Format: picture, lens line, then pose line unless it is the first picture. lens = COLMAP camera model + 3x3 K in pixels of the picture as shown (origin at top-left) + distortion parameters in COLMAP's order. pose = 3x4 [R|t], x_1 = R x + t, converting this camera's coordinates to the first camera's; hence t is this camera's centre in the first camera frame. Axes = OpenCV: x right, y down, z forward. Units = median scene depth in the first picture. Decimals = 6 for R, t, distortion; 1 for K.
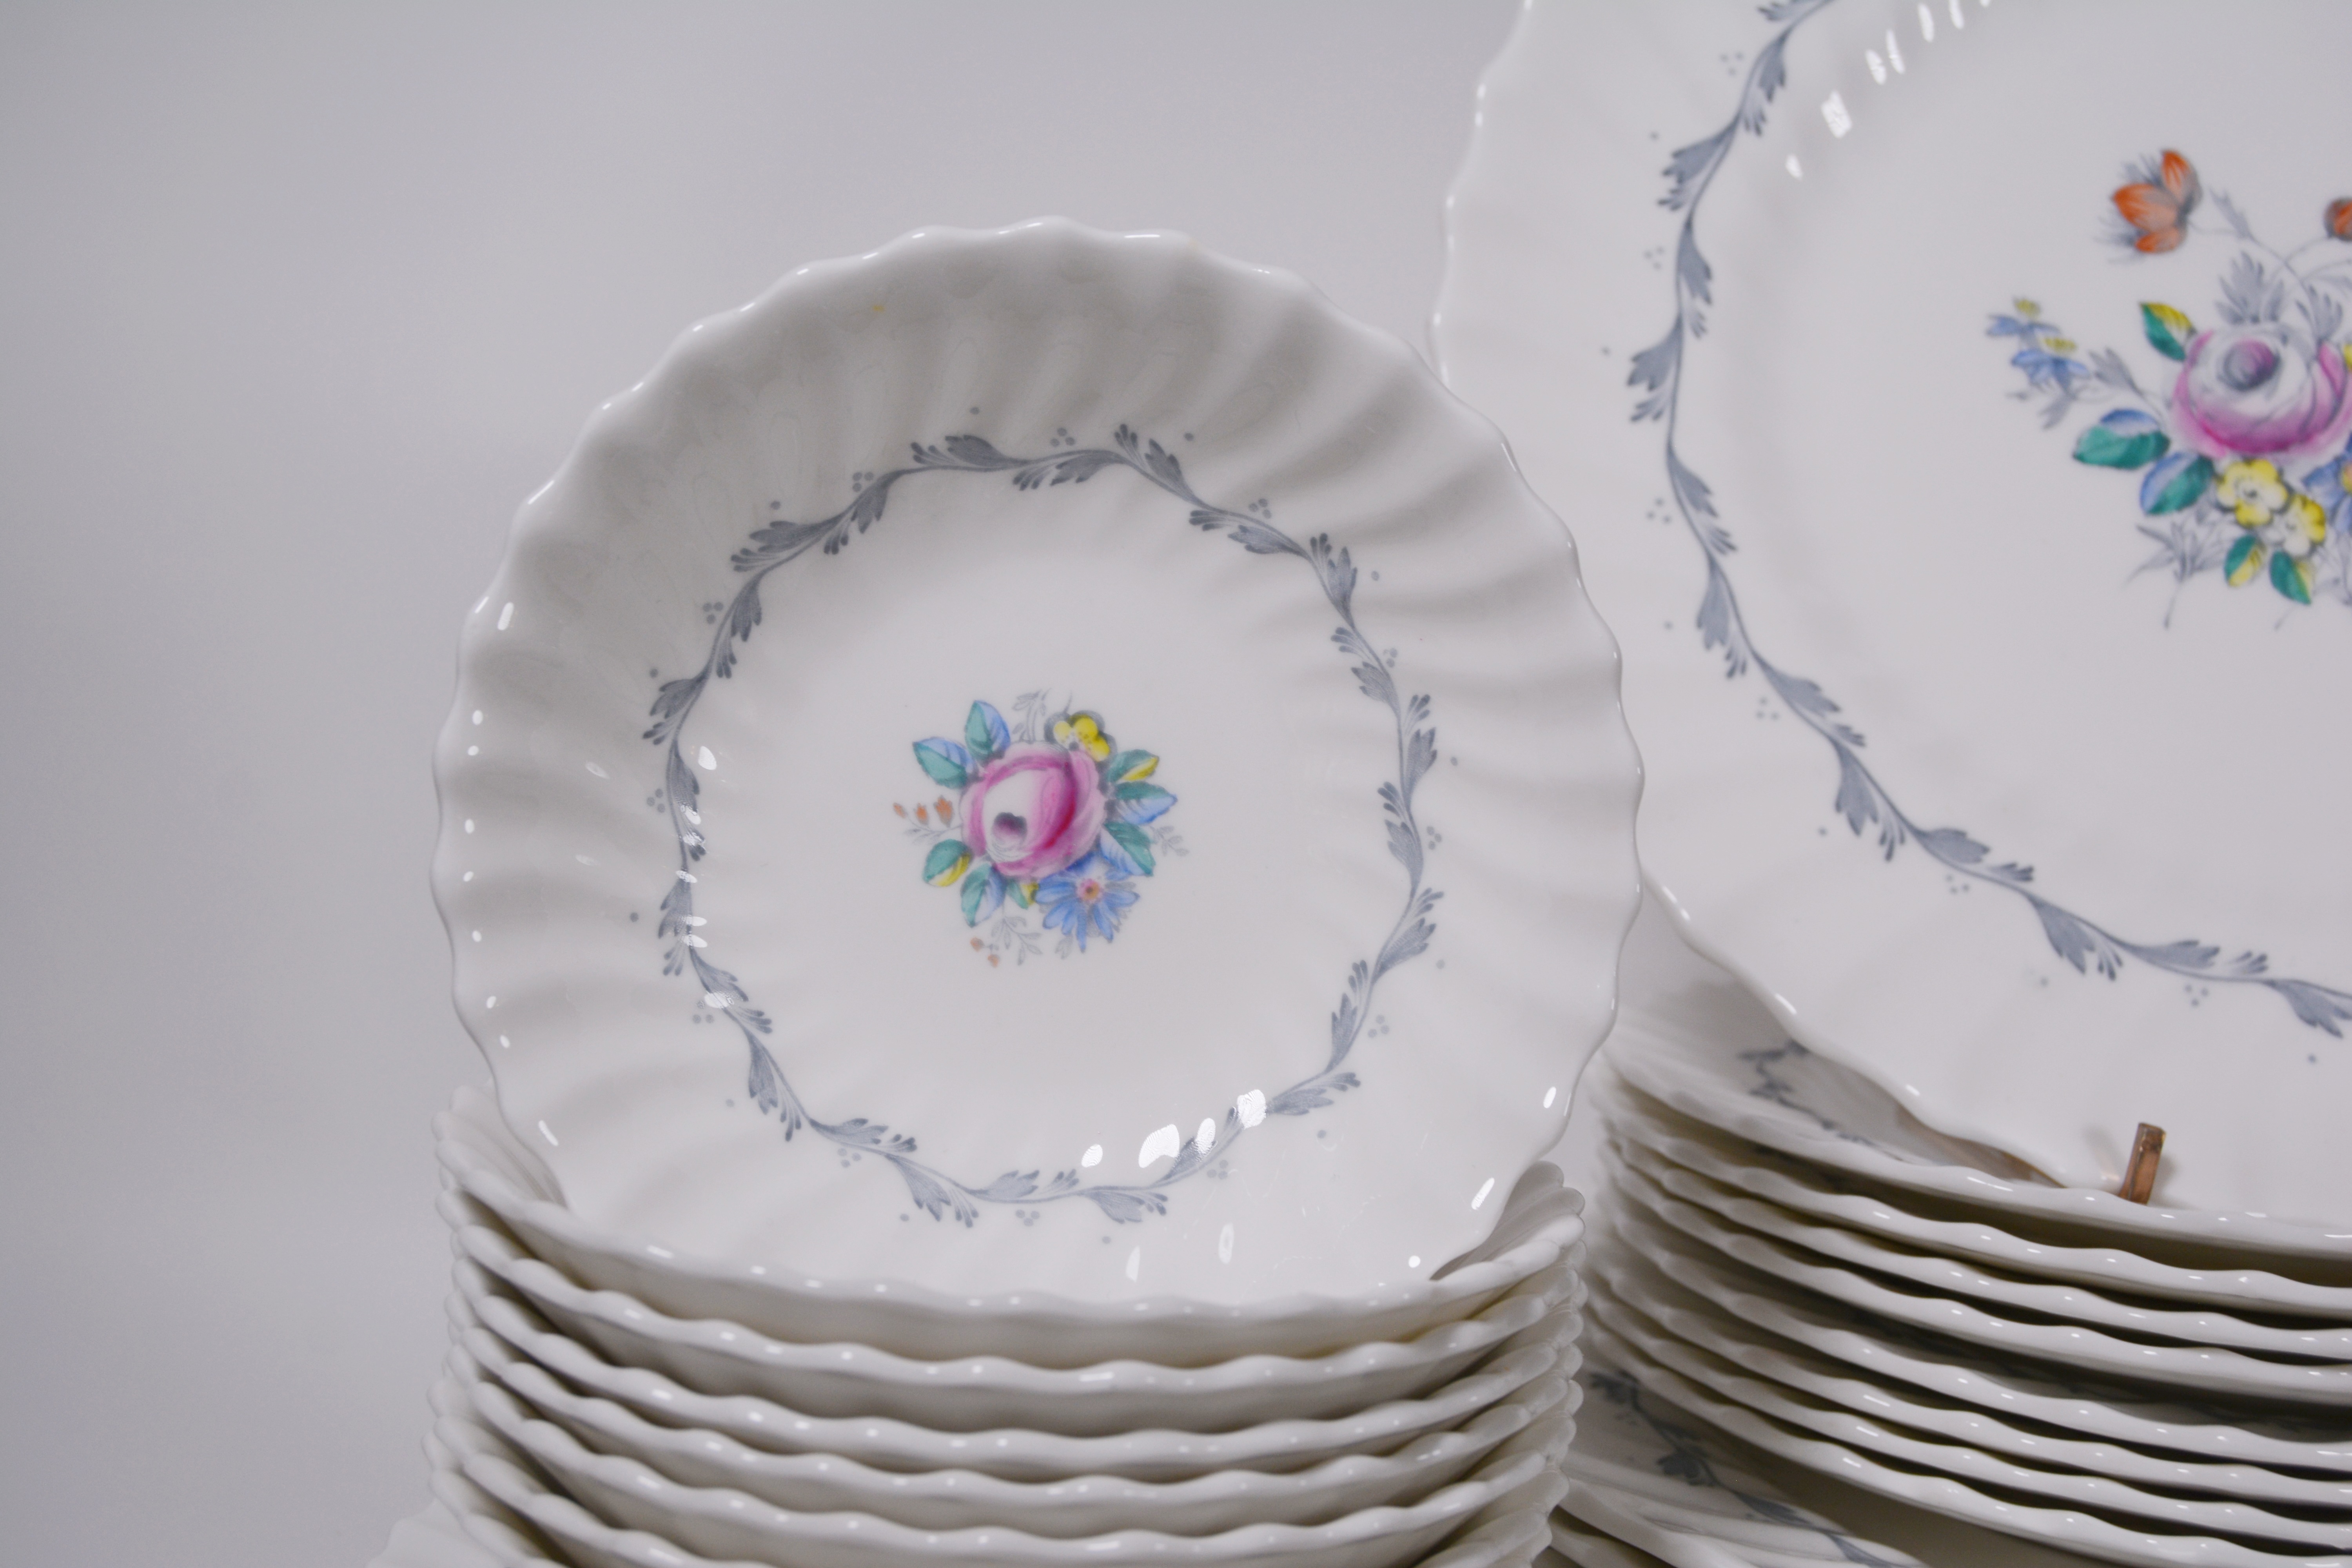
lens RADIAL K [[3028.4, 0, 1176.0], [0, 3028.4, 784.0], [0, 0, 1]] dist [-0.035551, -0.021471]
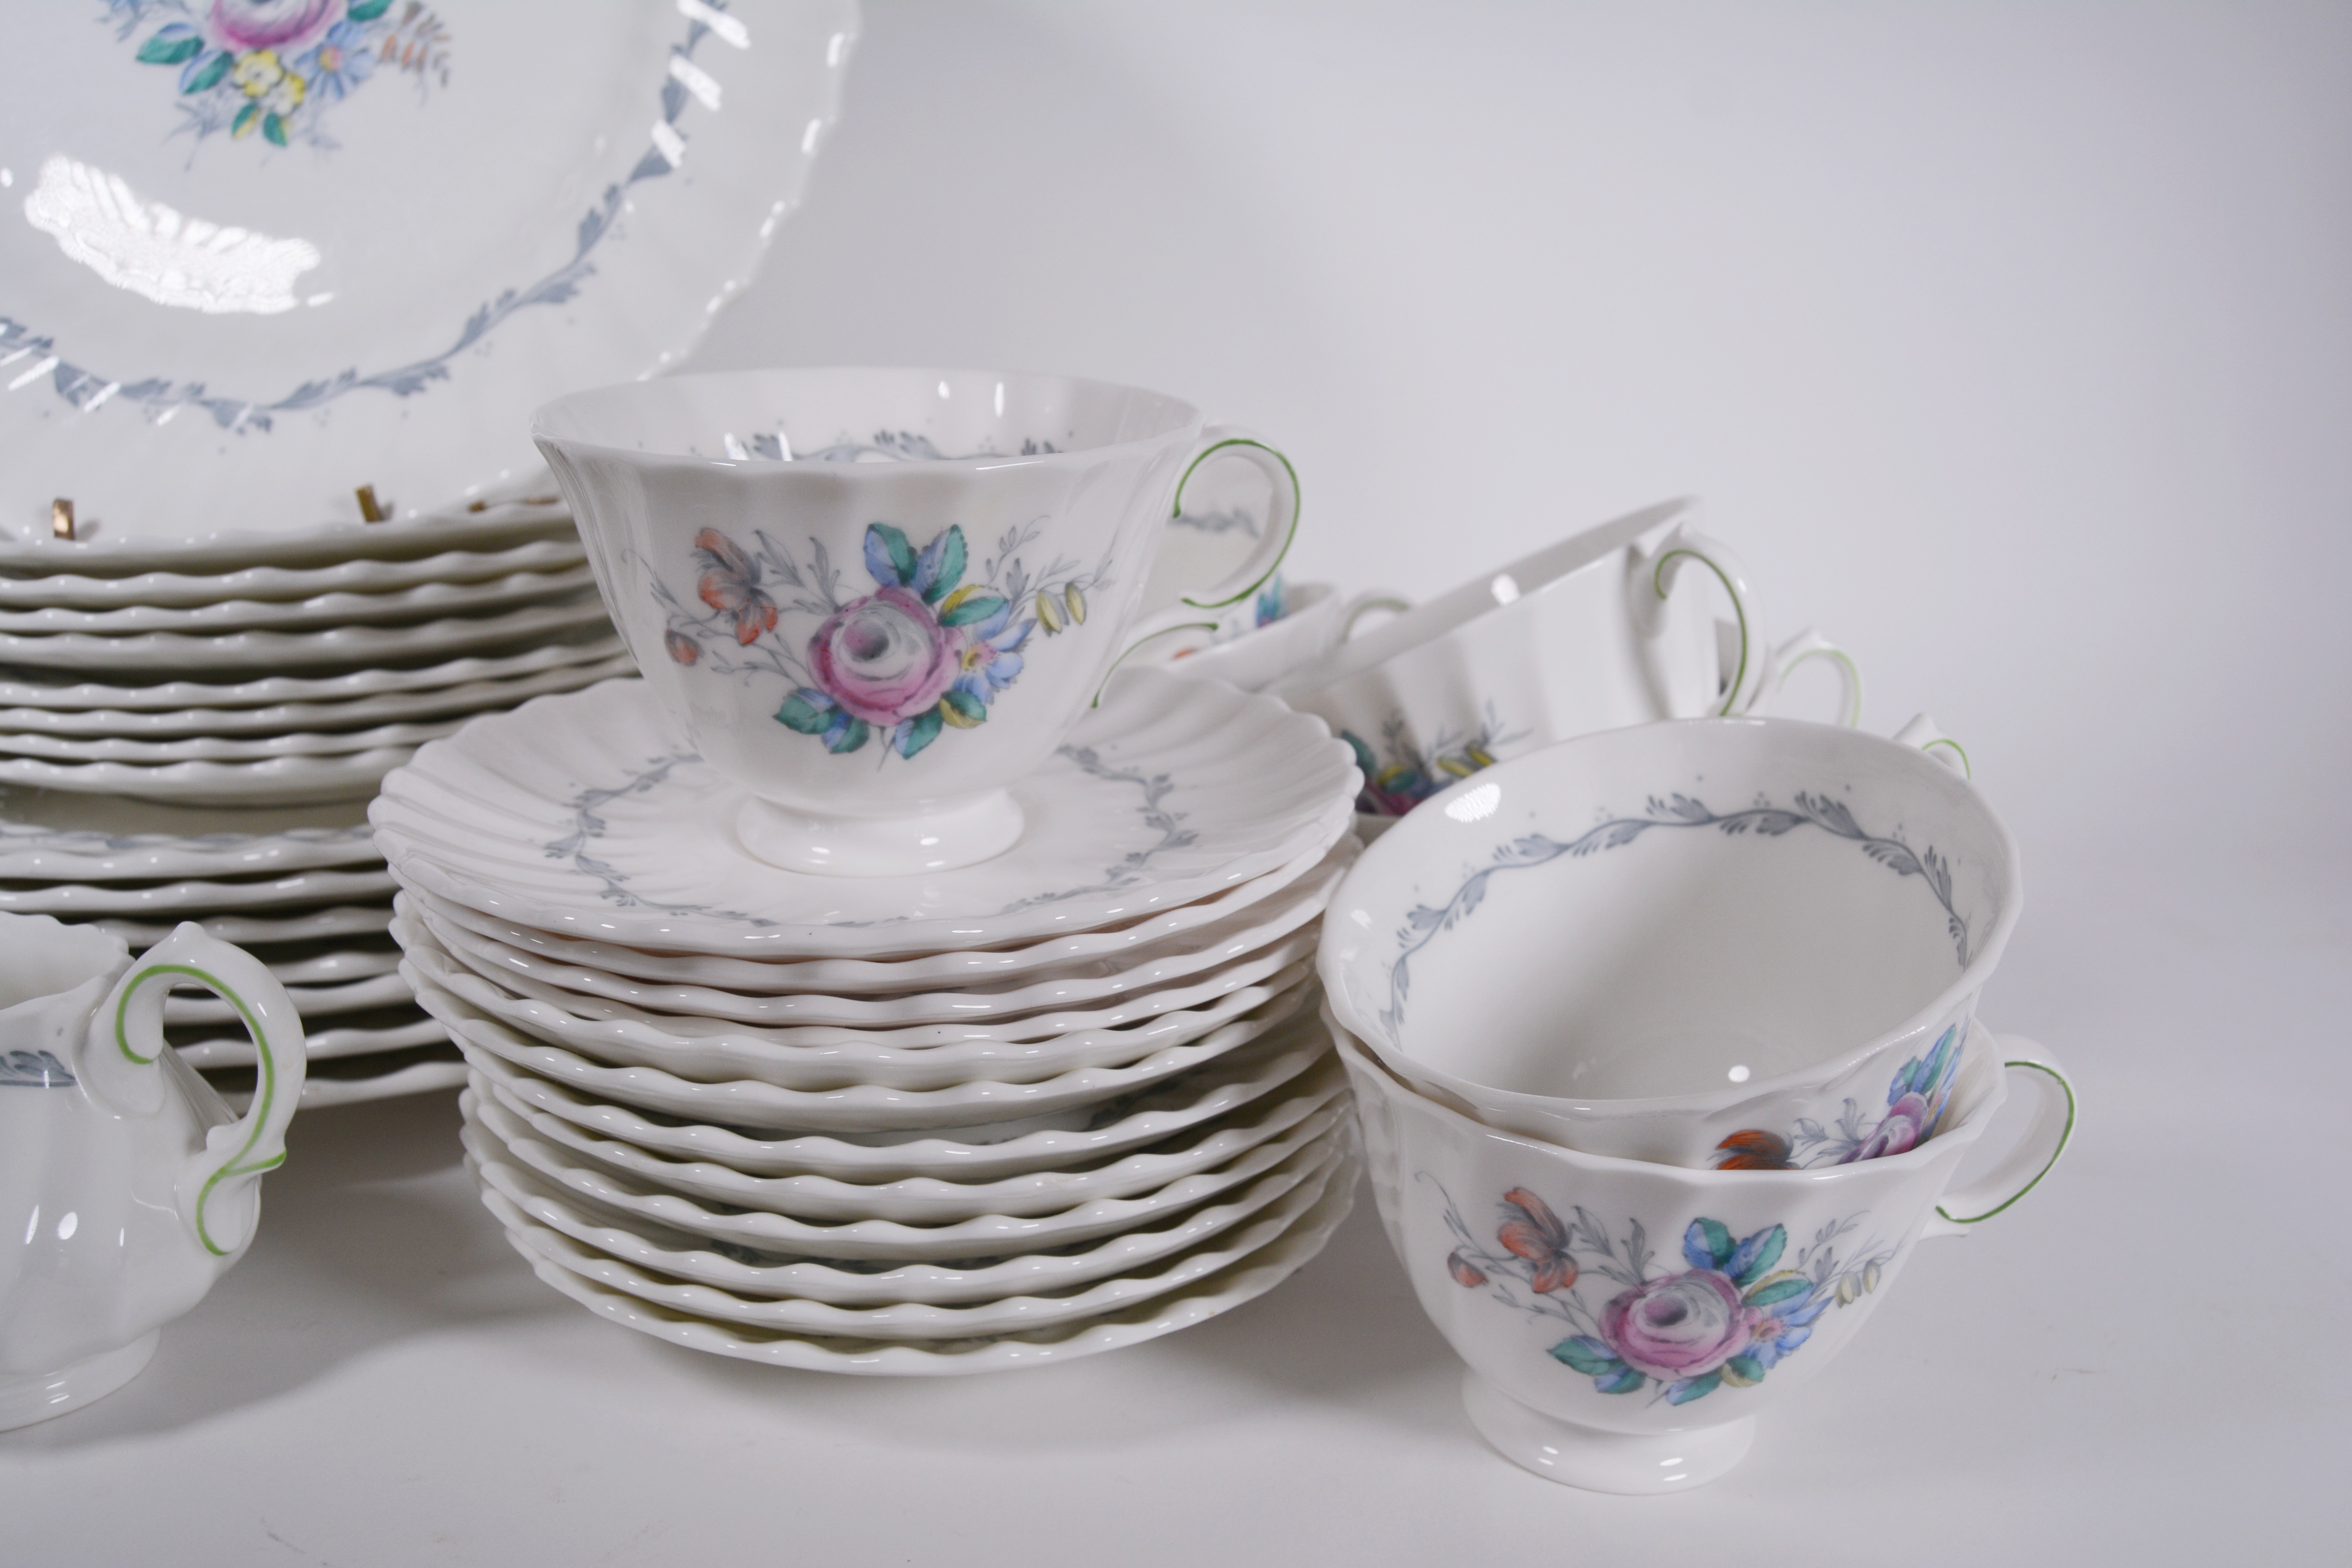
lens RADIAL K [[2003.1, 0, 1176.0], [0, 2003.1, 784.0], [0, 0, 1]] dist [-0.105923, 0.066364]
pose [[0.994612, -0.081072, 0.064606, 0.751428], [0.070575, 0.986037, 0.150834, 0.138072], [-0.075932, -0.145462, 0.986446, -0.005642]]
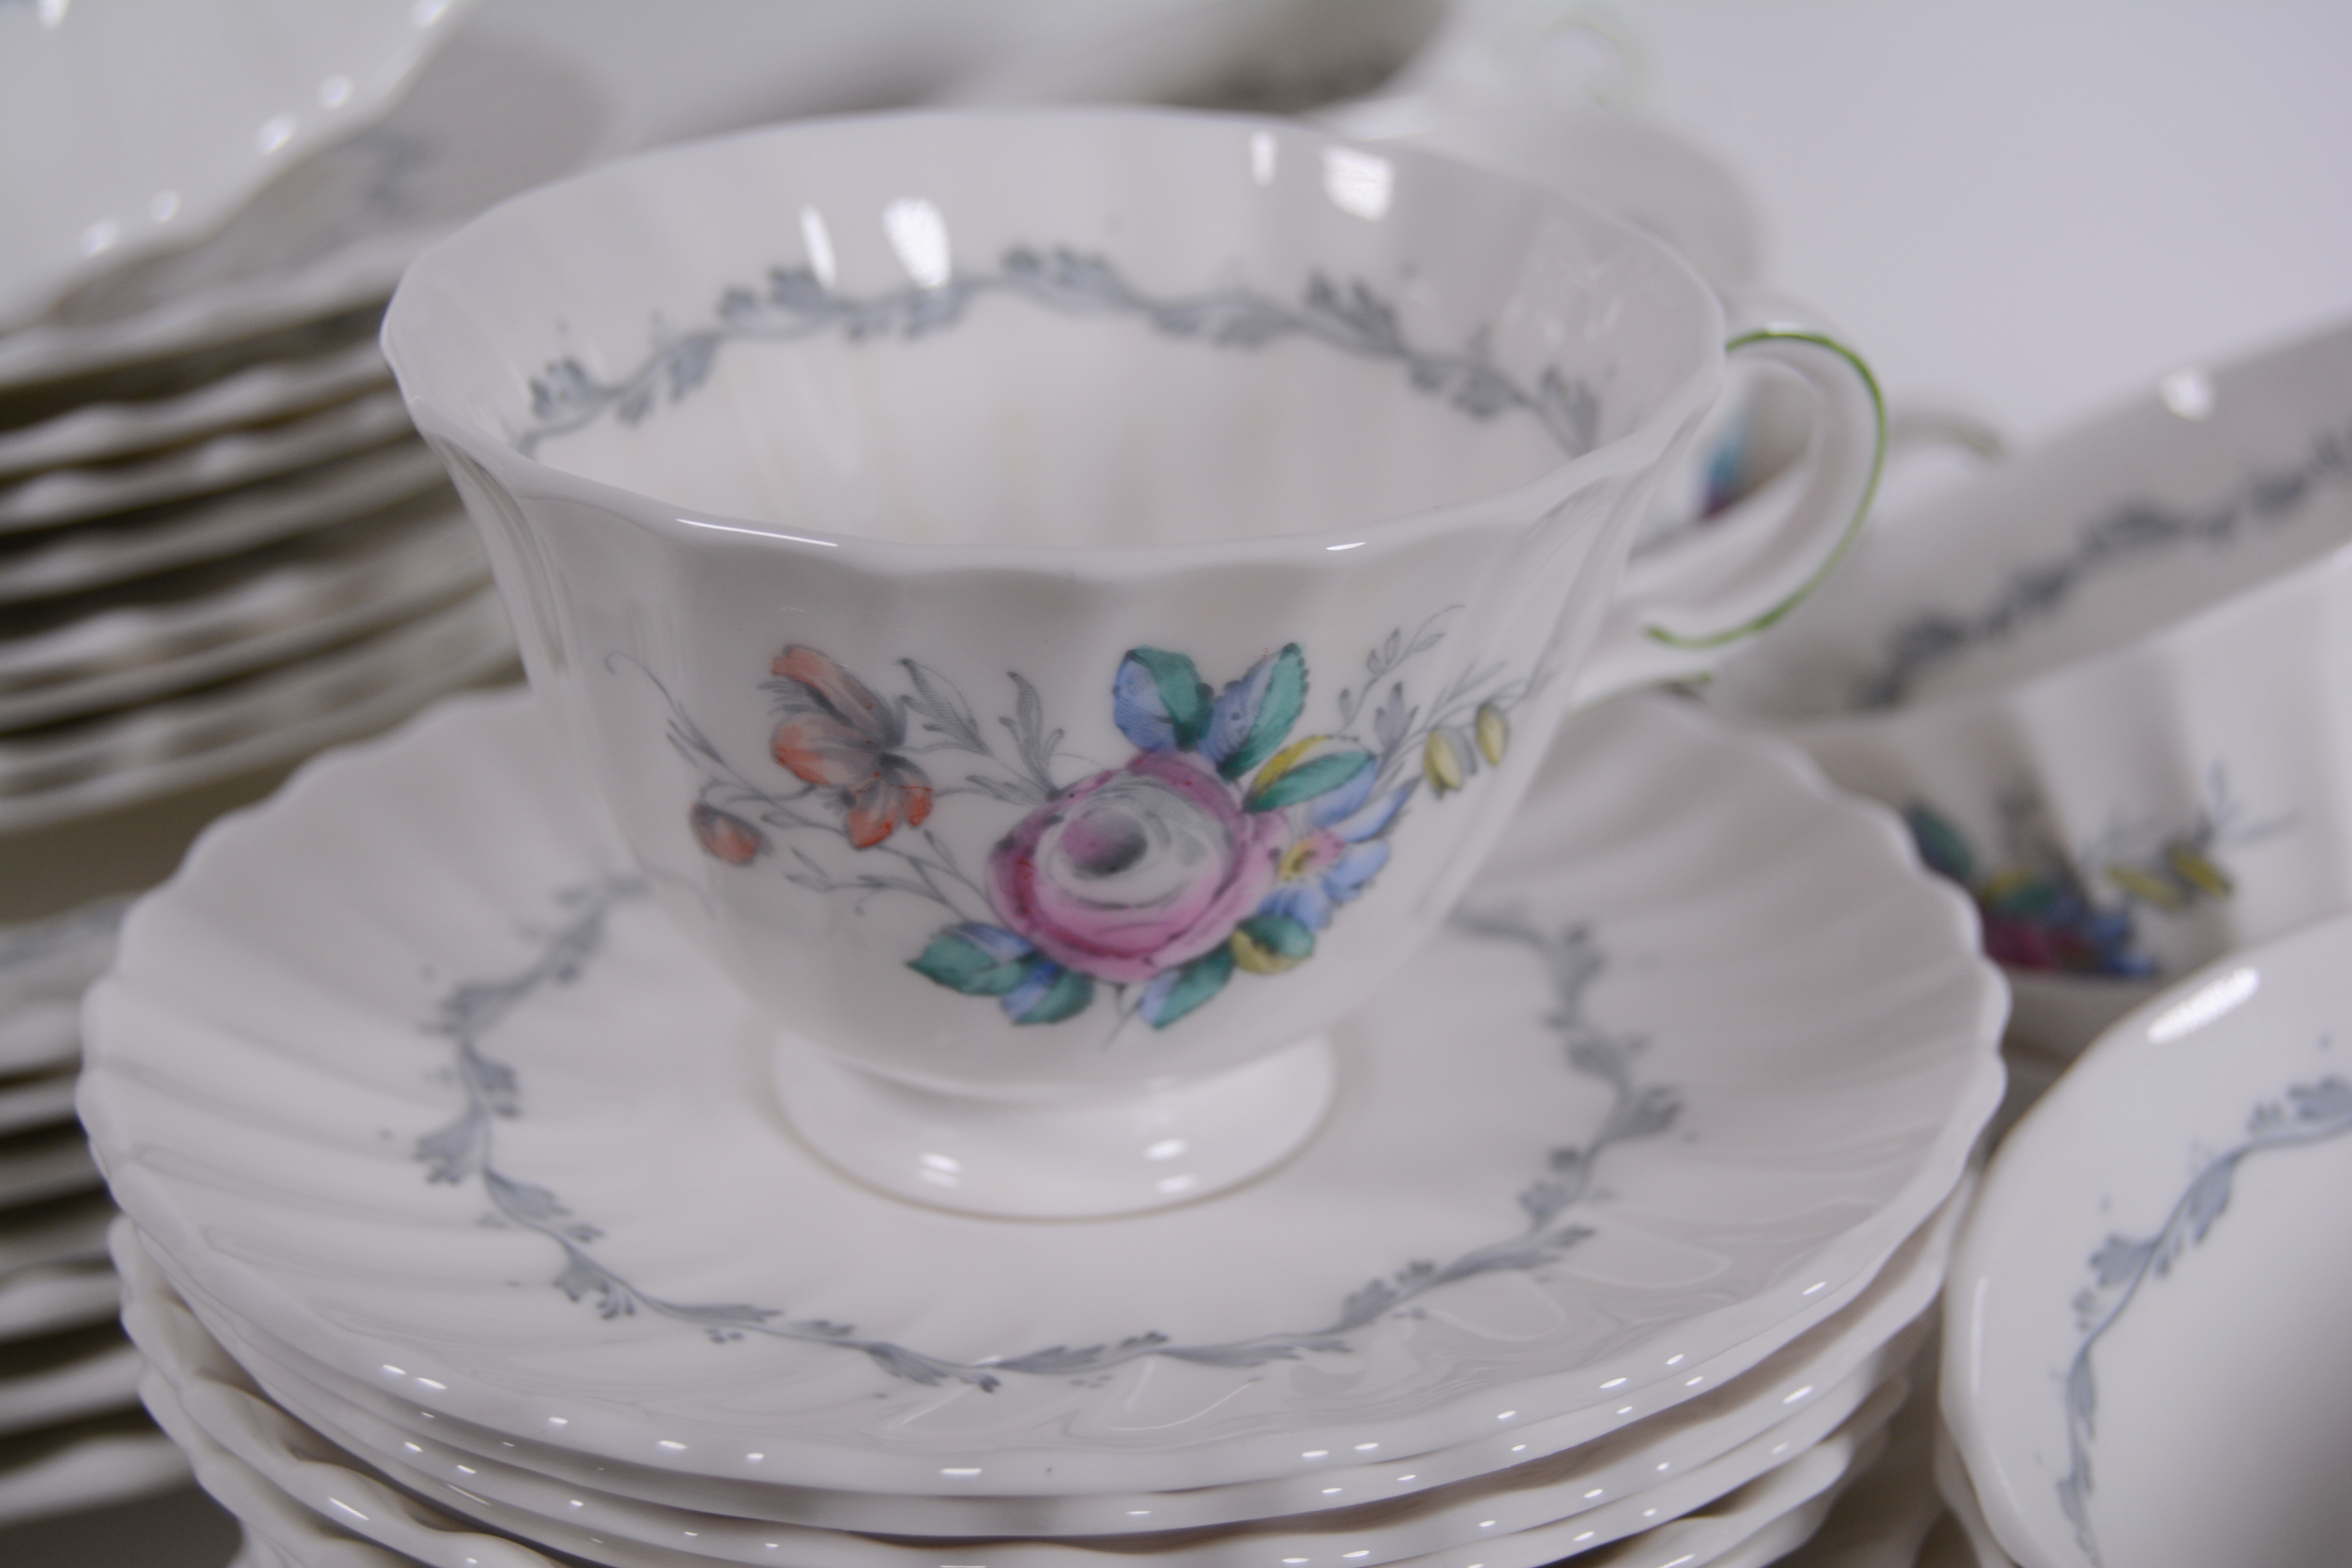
lens RADIAL K [[4178.2, 0, 1176.0], [0, 4178.2, 784.0], [0, 0, 1]] dist [-0.021519, -0.096298]
pose [[0.994624, -0.092838, 0.045878, 0.683997], [0.077127, 0.959750, 0.270057, -0.001481], [-0.069103, -0.265066, 0.961751, -0.018443]]
